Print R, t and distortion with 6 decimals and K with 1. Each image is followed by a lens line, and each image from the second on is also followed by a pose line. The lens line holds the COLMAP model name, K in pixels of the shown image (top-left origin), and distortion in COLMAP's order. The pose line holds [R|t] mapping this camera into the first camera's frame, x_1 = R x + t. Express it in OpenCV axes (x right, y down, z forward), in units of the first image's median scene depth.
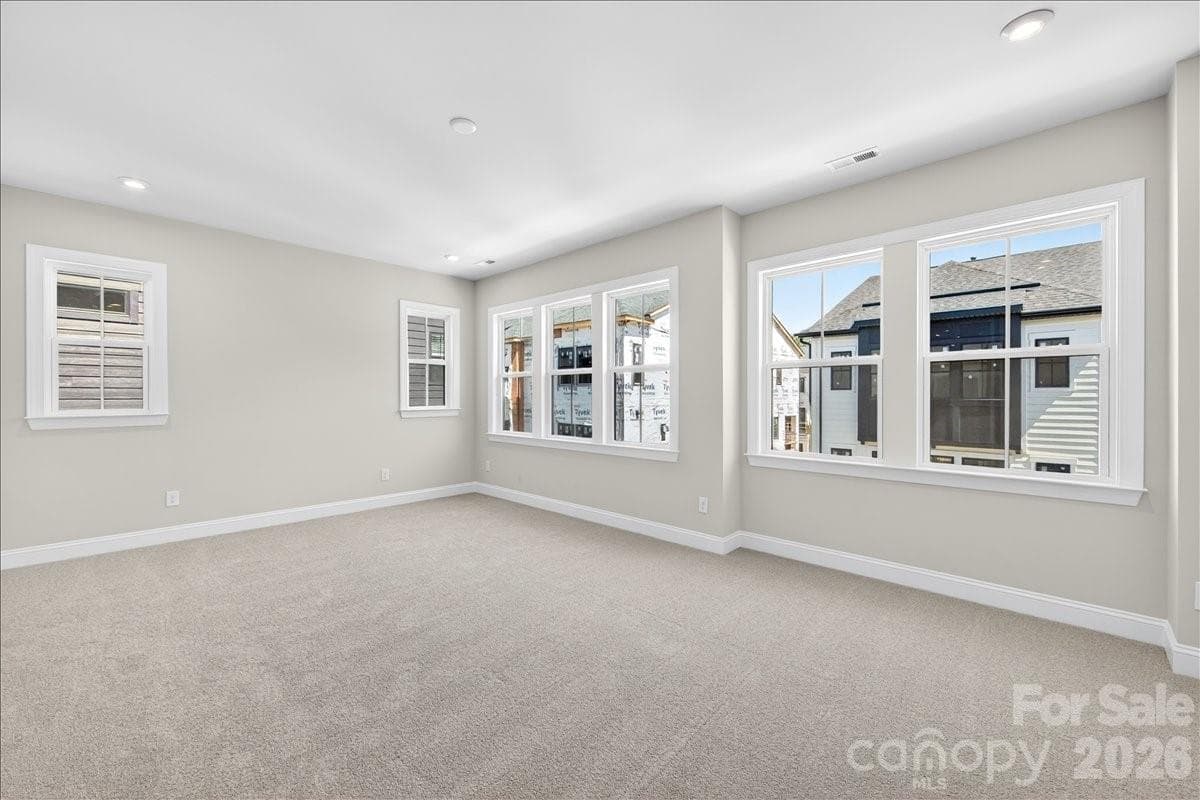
lens RADIAL K [[485.7, 0, 599.5], [0, 485.7, 393.4], [0, 0, 1]] dist [0.030684, -0.000192]
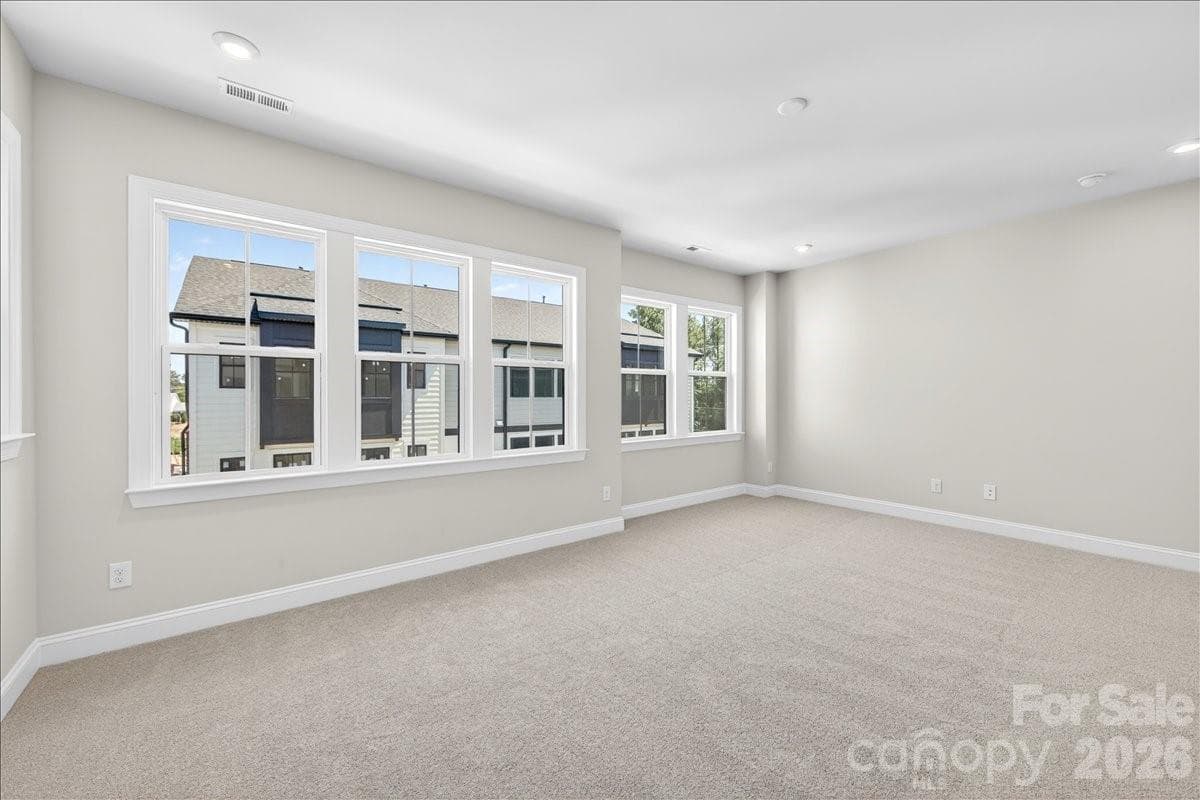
lens RADIAL K [[485.7, 0, 599.5], [0, 485.7, 393.4], [0, 0, 1]] dist [0.030684, -0.000192]
pose [[0.142808, 0.002832, 0.989746, -0.334412], [-0.004270, 0.999988, -0.002246, 0.001371], [-0.989741, -0.003905, 0.142818, 0.325038]]
